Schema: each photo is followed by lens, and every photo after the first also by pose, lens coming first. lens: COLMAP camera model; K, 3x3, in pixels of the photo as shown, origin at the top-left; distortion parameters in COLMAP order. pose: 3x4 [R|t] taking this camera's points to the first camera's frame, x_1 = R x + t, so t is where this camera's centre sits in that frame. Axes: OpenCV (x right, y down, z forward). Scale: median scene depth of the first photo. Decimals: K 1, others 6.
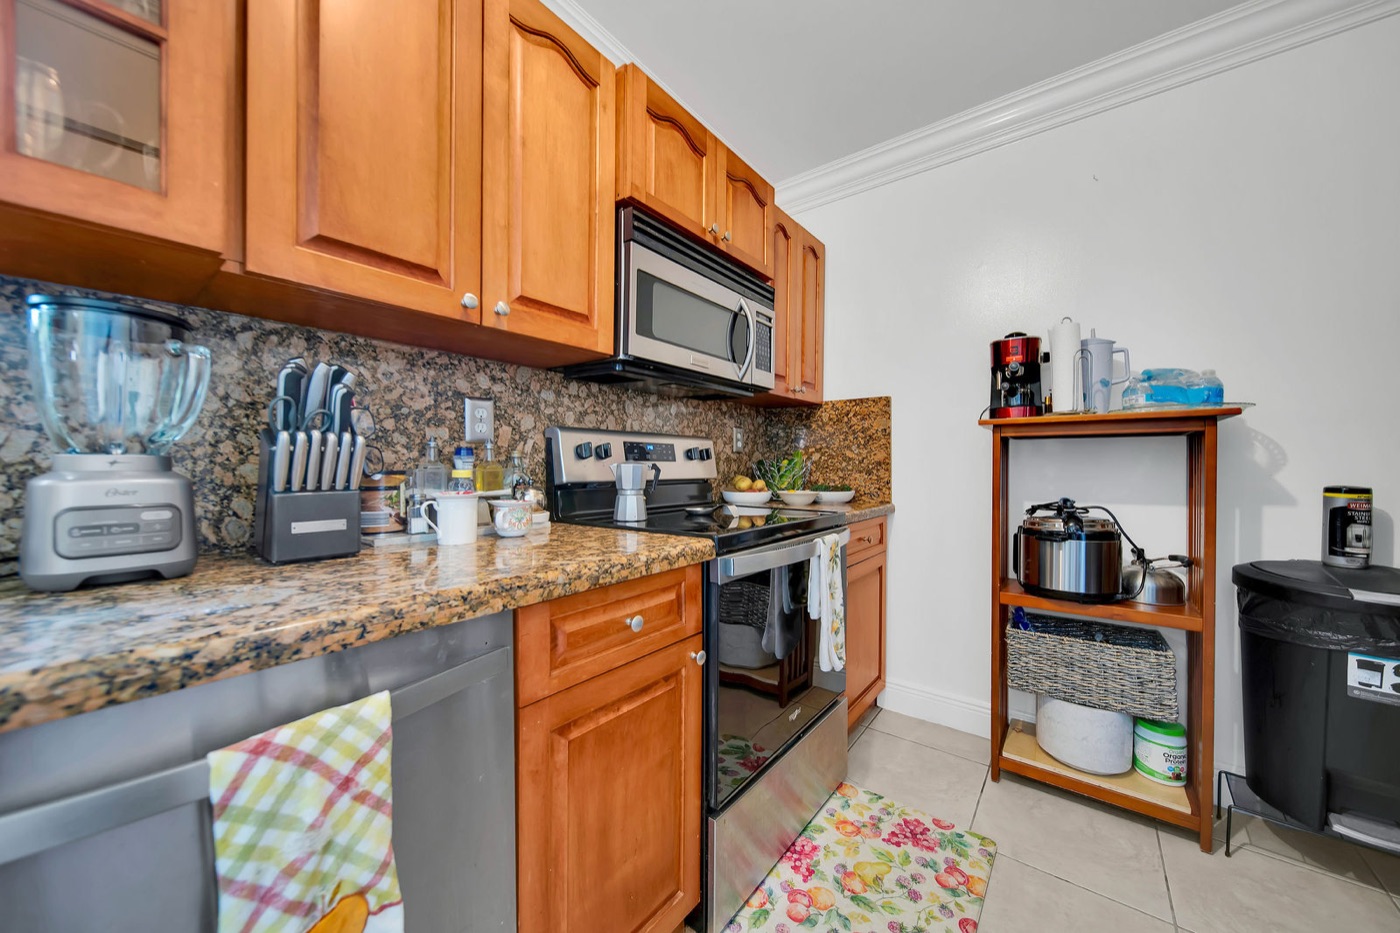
lens RADIAL K [[499.7, 0, 697.6], [0, 499.7, 465.6], [0, 0, 1]] dist [-0.003615, 0.000173]
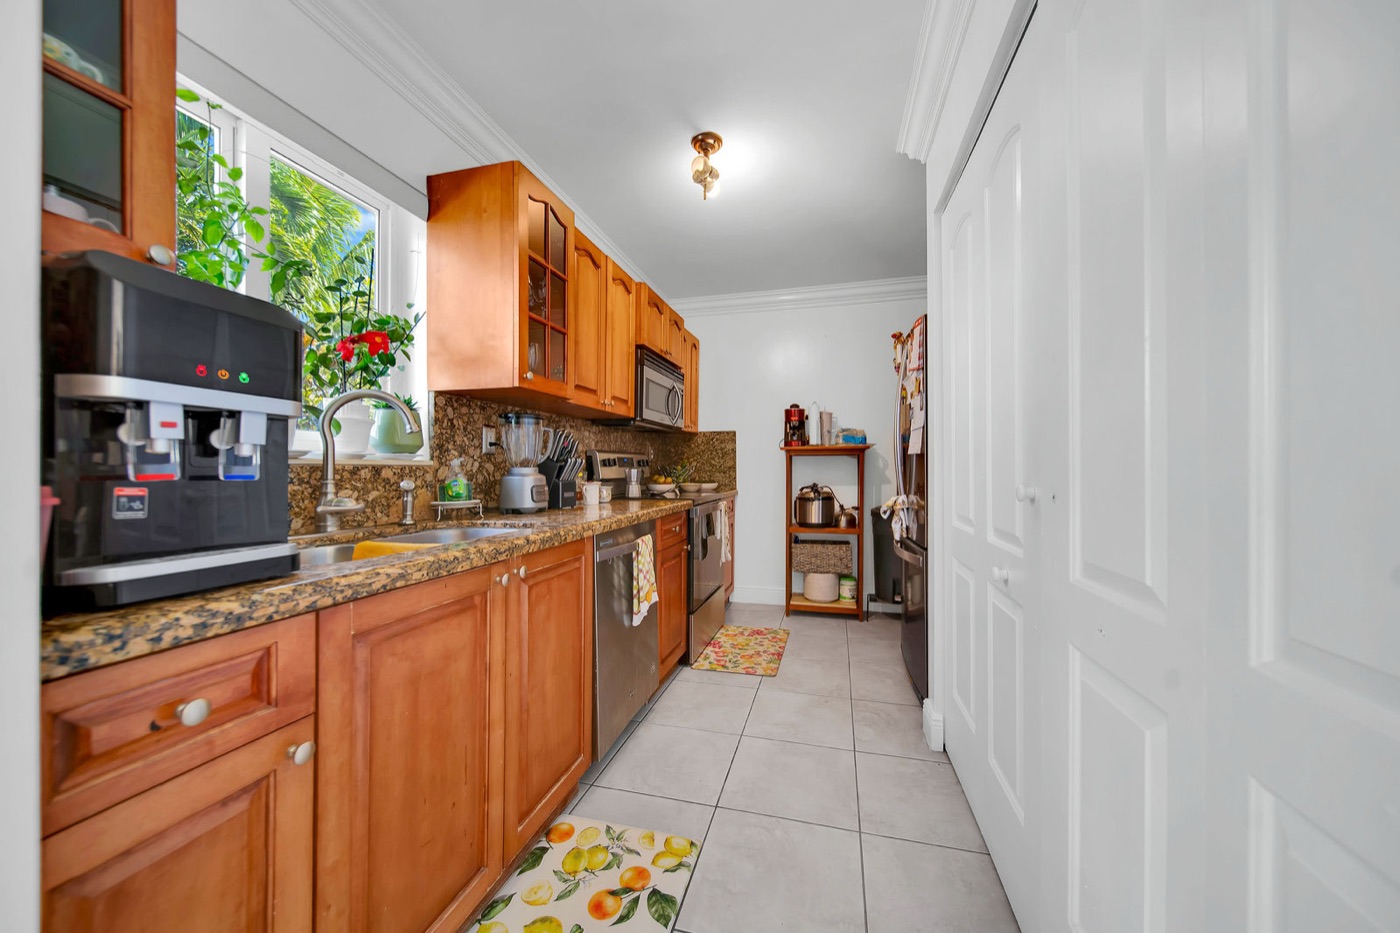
lens RADIAL K [[499.7, 0, 701.5], [0, 499.7, 476.1], [0, 0, 1]] dist [-0.003615, 0.000173]
pose [[0.922605, -0.011537, 0.385573, -0.615742], [0.005331, 0.999839, 0.017160, -0.006919], [-0.385709, -0.013777, 0.922518, -0.904651]]
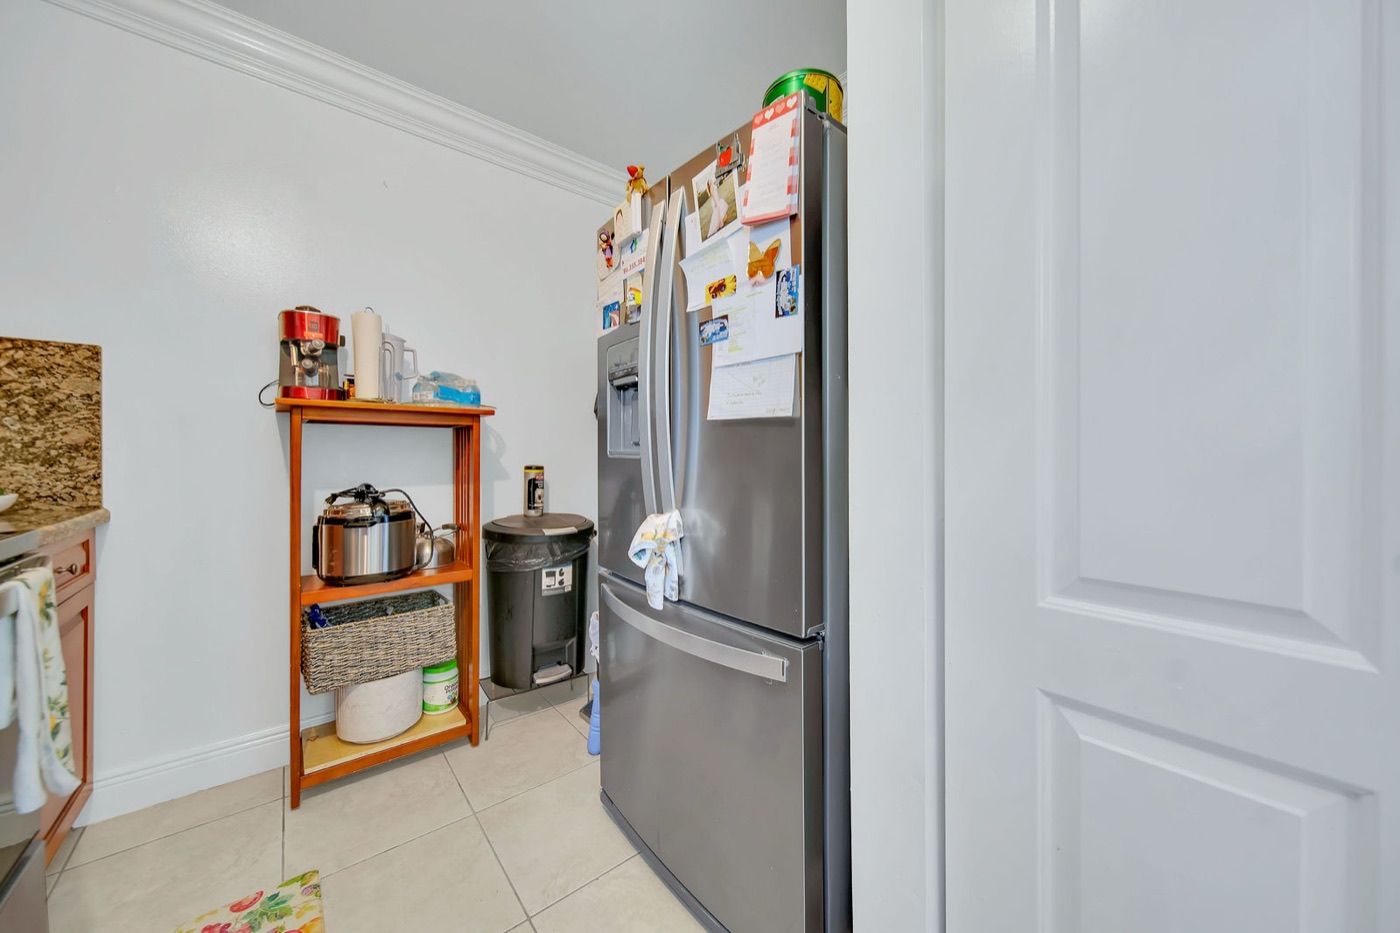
lens RADIAL K [[499.7, 0, 698.0], [0, 499.7, 455.4], [0, 0, 1]] dist [-0.003615, 0.000173]
pose [[0.221156, -0.005420, 0.975223, -0.113160], [-0.002315, 0.999979, 0.006082, -0.000484], [-0.975236, -0.003602, 0.221139, 0.119024]]
